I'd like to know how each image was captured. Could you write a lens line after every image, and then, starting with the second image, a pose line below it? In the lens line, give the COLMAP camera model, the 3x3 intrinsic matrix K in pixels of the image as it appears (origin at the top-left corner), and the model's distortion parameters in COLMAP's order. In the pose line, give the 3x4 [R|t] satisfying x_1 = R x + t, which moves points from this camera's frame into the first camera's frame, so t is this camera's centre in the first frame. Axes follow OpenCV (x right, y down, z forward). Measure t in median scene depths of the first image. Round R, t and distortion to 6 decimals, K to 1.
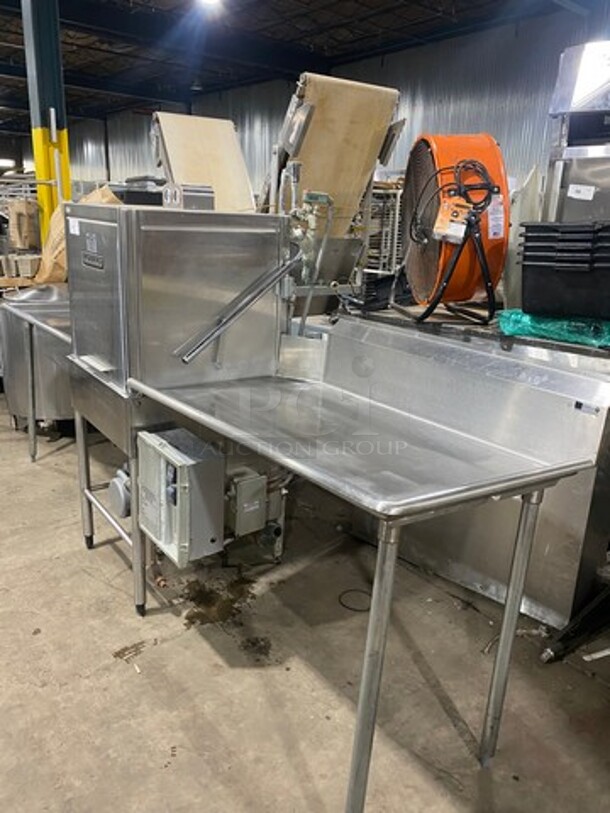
lens RADIAL K [[616.4, 0, 305.0], [0, 616.4, 406.5], [0, 0, 1]] dist [-0.003193, 0.004144]
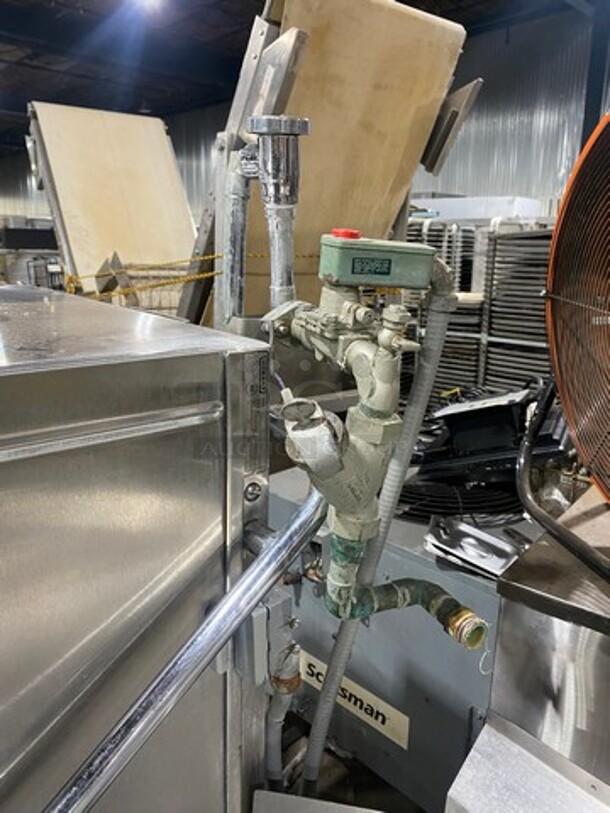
lens RADIAL K [[616.4, 0, 305.0], [0, 616.4, 406.5], [0, 0, 1]] dist [-0.003193, 0.004144]
pose [[0.998166, -0.034966, 0.049426, -0.015445], [0.037118, 0.998372, -0.043314, -0.190485], [-0.047831, 0.045069, 0.997838, 0.533809]]
